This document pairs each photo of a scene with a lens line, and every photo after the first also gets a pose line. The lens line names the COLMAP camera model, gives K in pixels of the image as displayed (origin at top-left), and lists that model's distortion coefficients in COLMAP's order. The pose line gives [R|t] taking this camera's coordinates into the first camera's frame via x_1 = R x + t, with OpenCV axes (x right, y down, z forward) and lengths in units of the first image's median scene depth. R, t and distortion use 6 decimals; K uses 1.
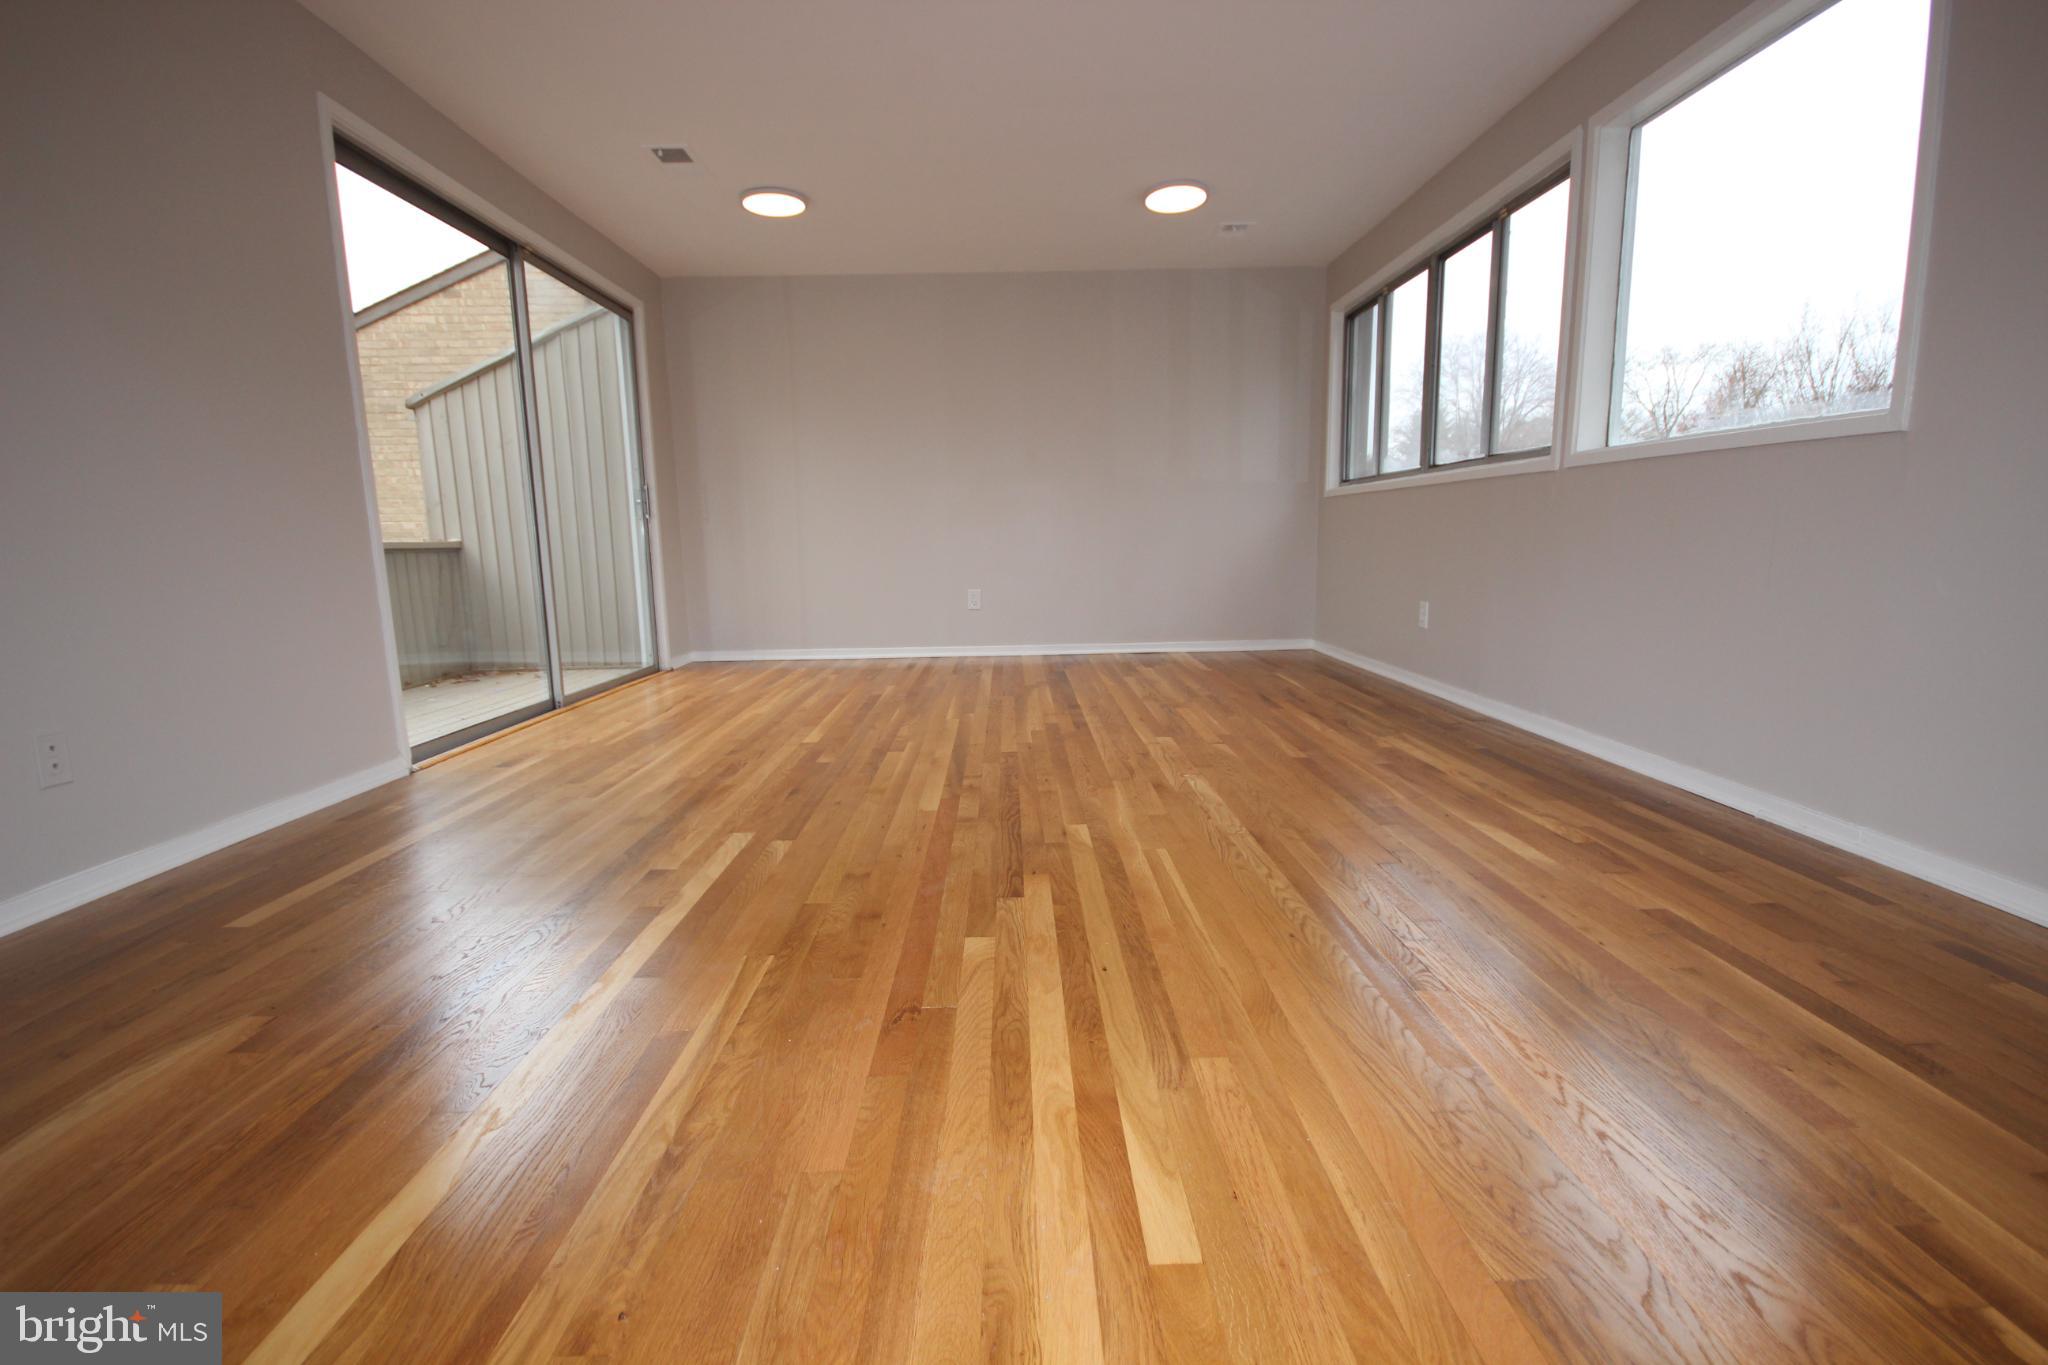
lens RADIAL K [[952.7, 0, 1029.7], [0, 952.7, 677.5], [0, 0, 1]] dist [-0.003567, -0.000999]
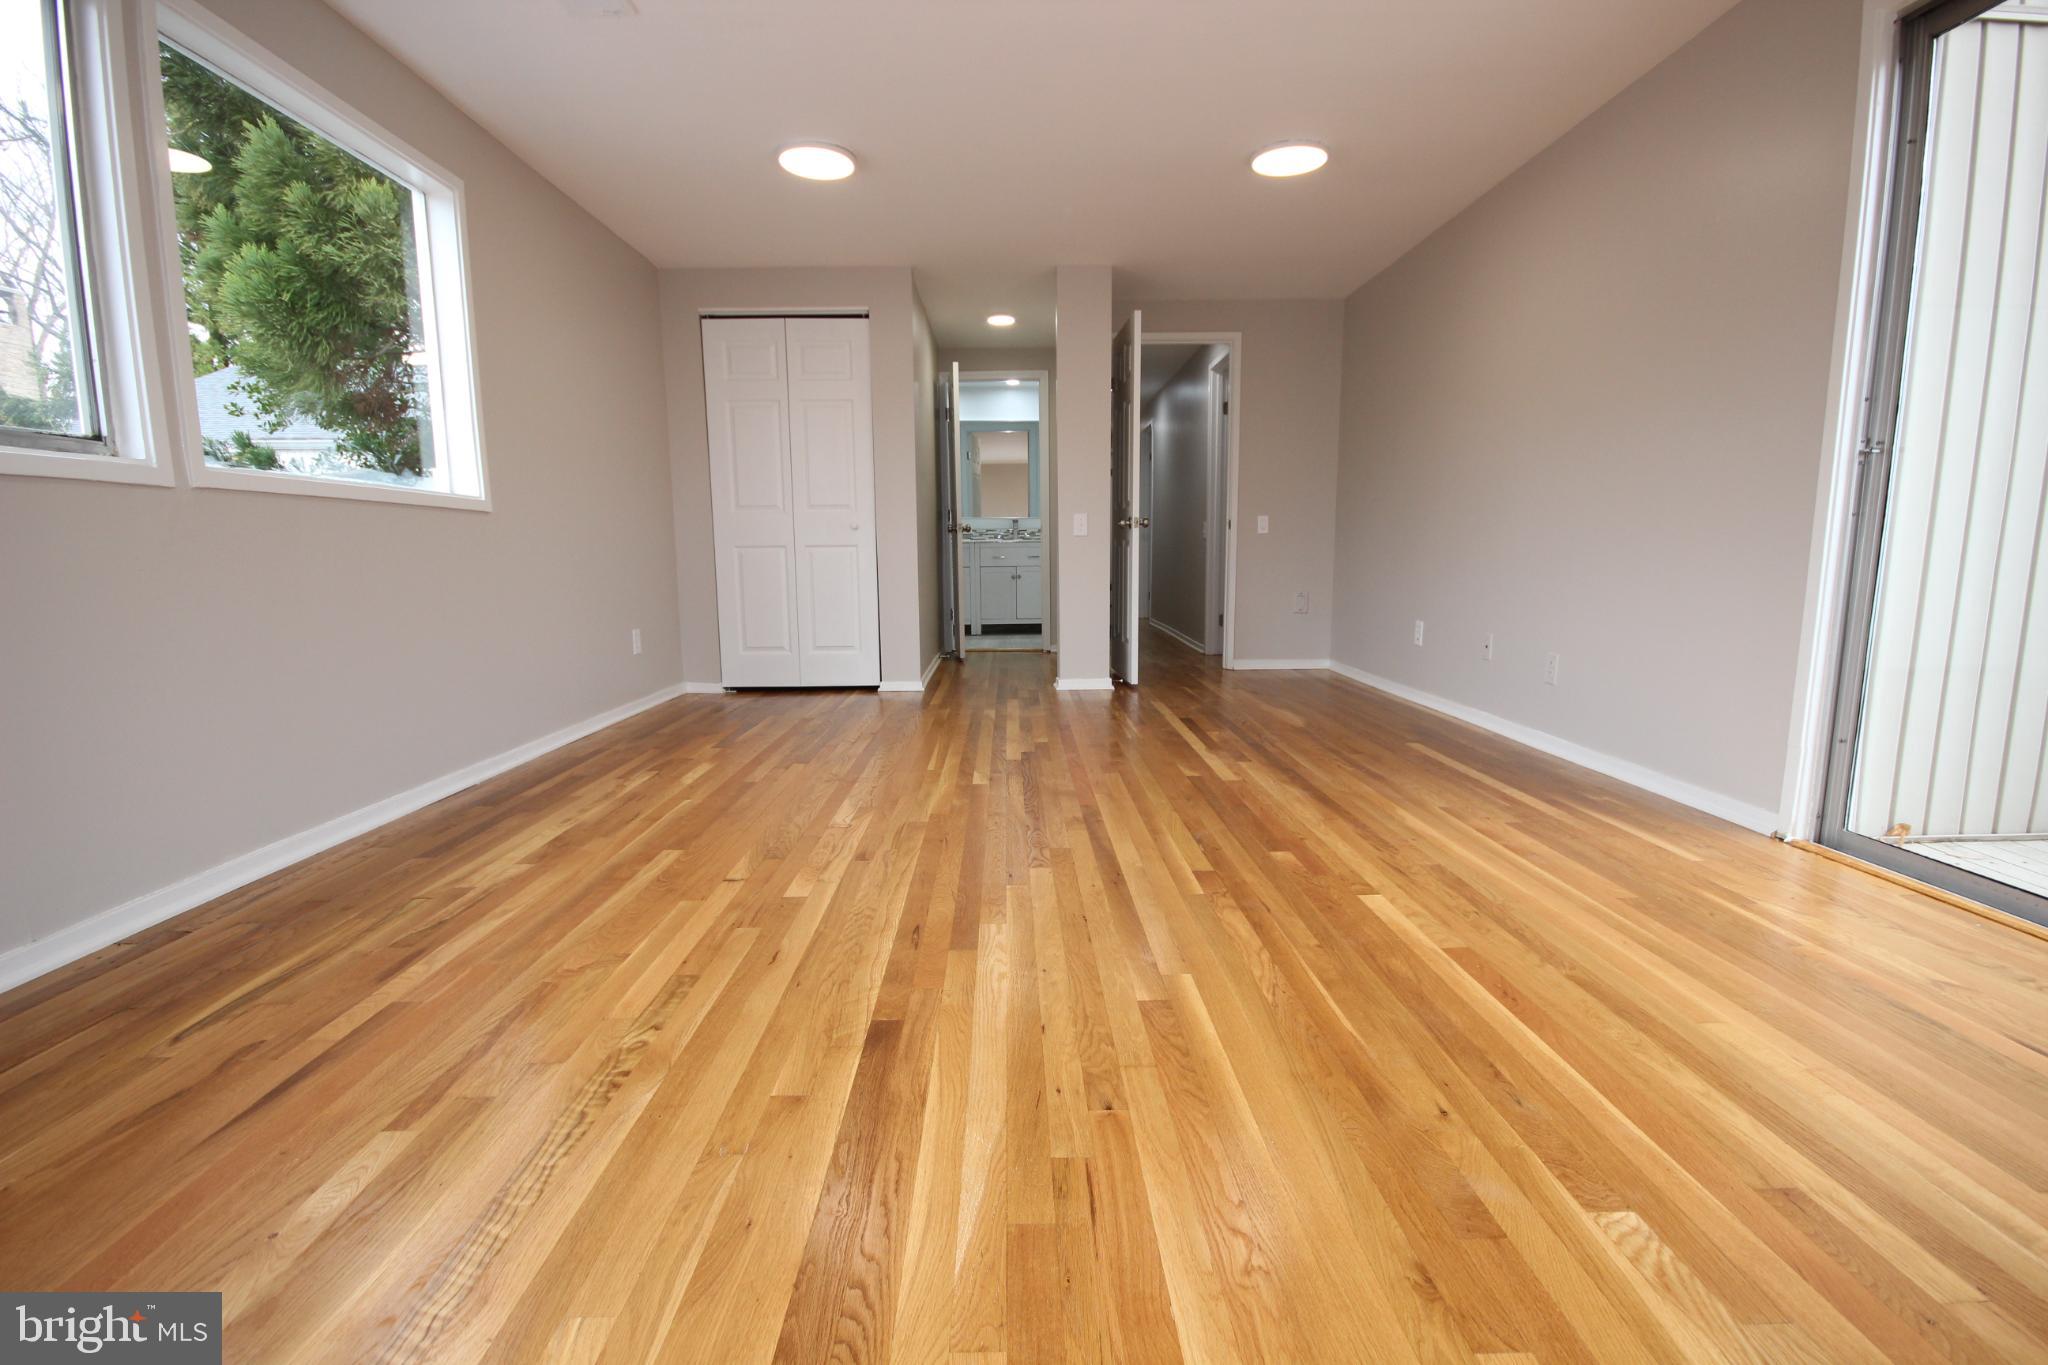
lens RADIAL K [[952.7, 0, 1010.5], [0, 952.7, 677.5], [0, 0, 1]] dist [-0.003567, -0.000999]
pose [[-0.999430, 0.023481, 0.024265, -0.025473], [0.029293, 0.960382, 0.277144, -0.319164], [-0.016796, 0.277697, -0.960522, 2.039361]]
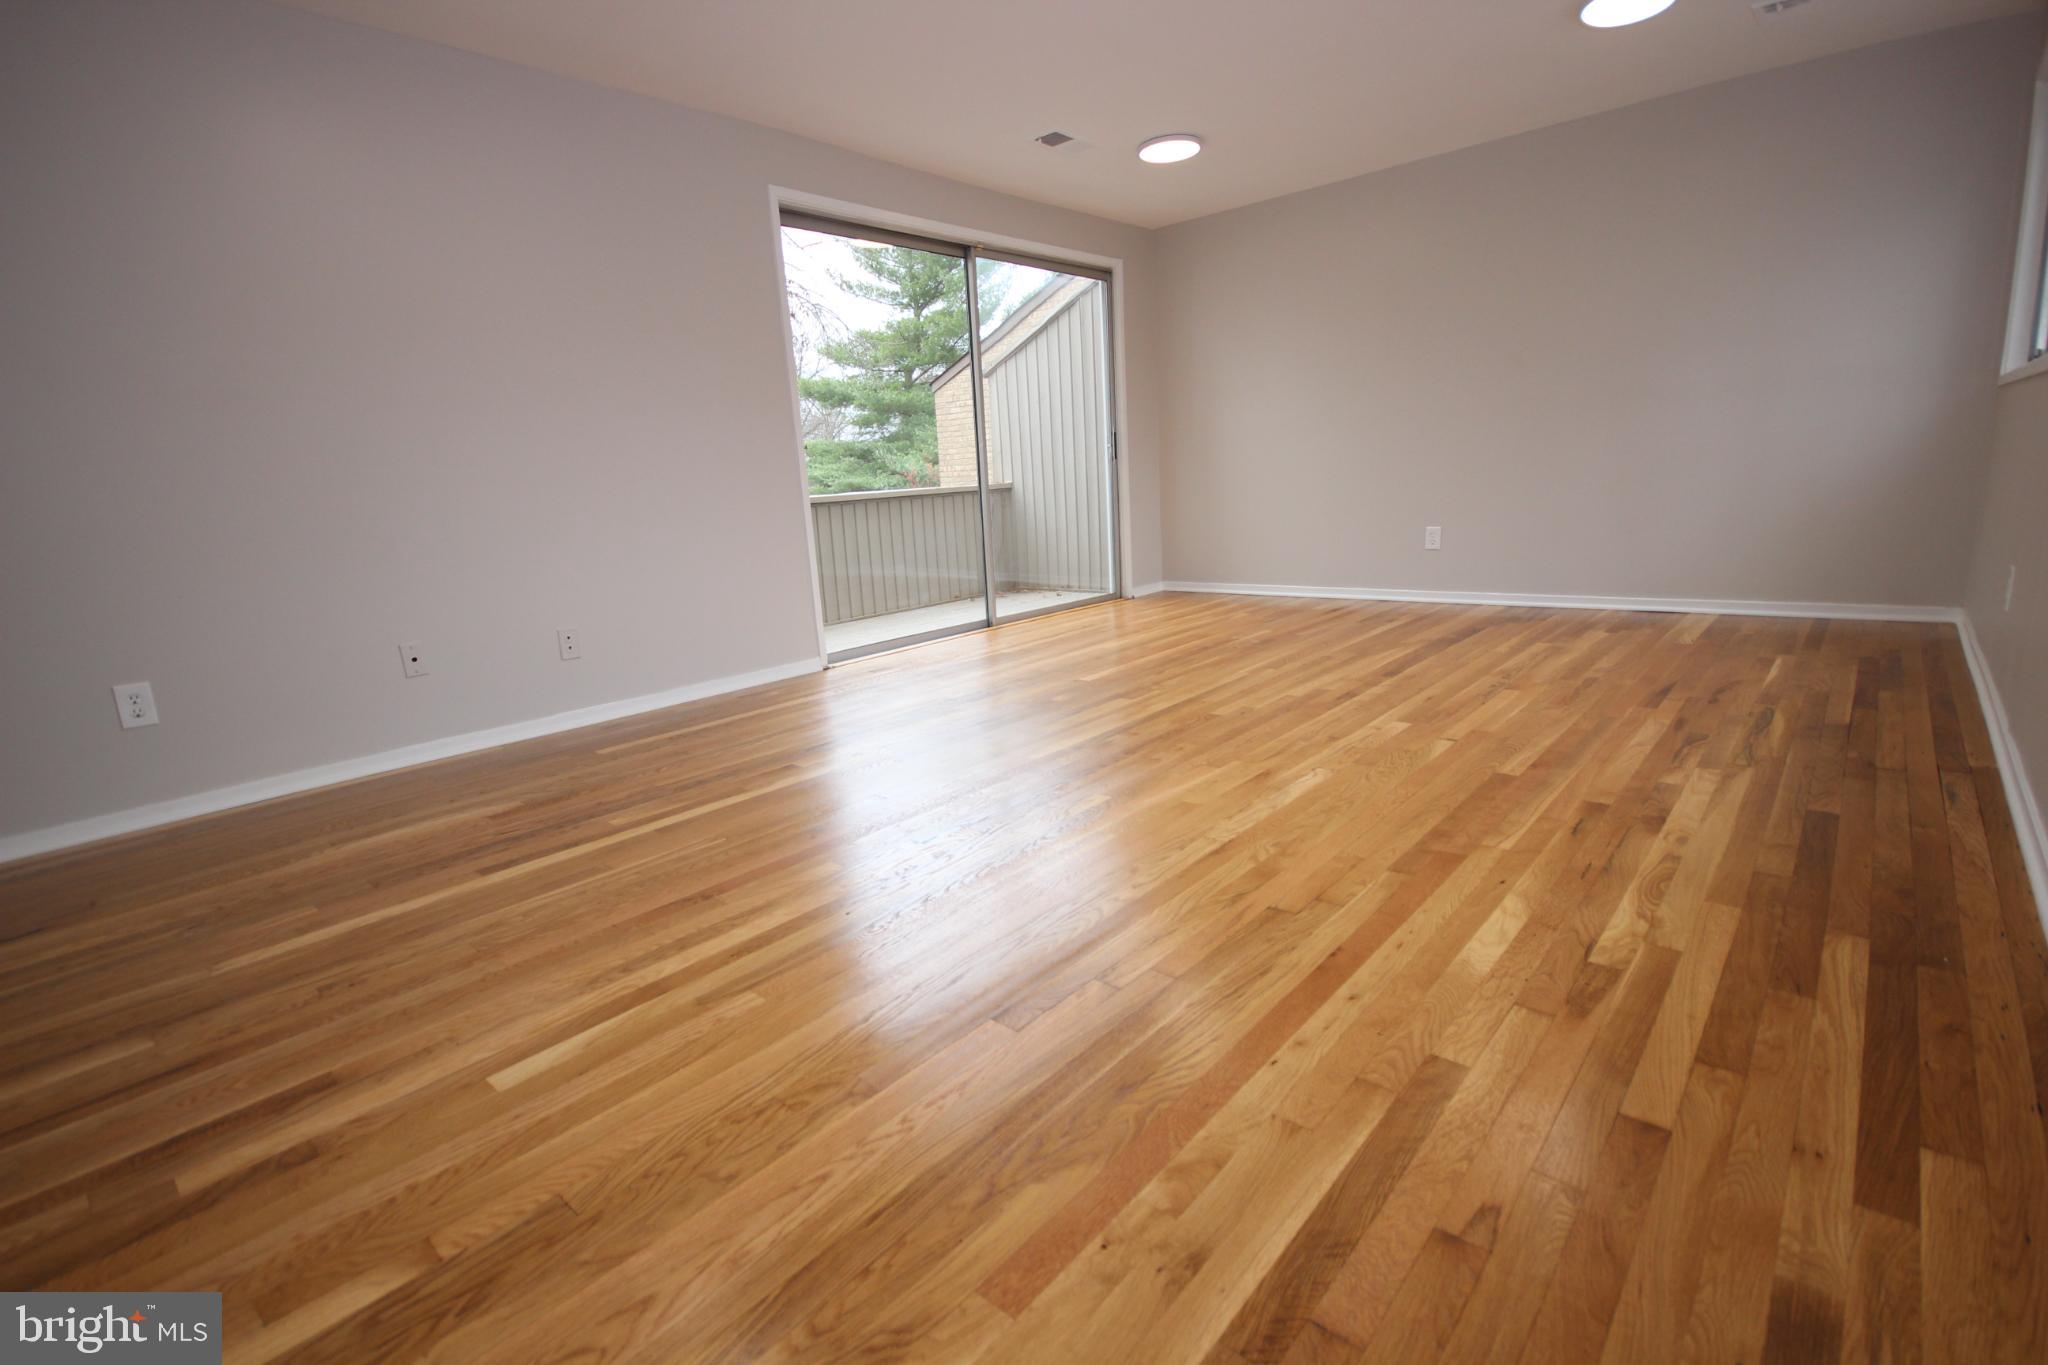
lens RADIAL K [[952.7, 0, 1033.3], [0, 952.7, 682.4], [0, 0, 1]] dist [-0.003567, -0.000999]
pose [[0.740103, 0.120798, -0.661555, 0.597086], [-0.055536, 0.991353, 0.118889, -0.074554], [0.670197, -0.051250, 0.740412, 0.188799]]
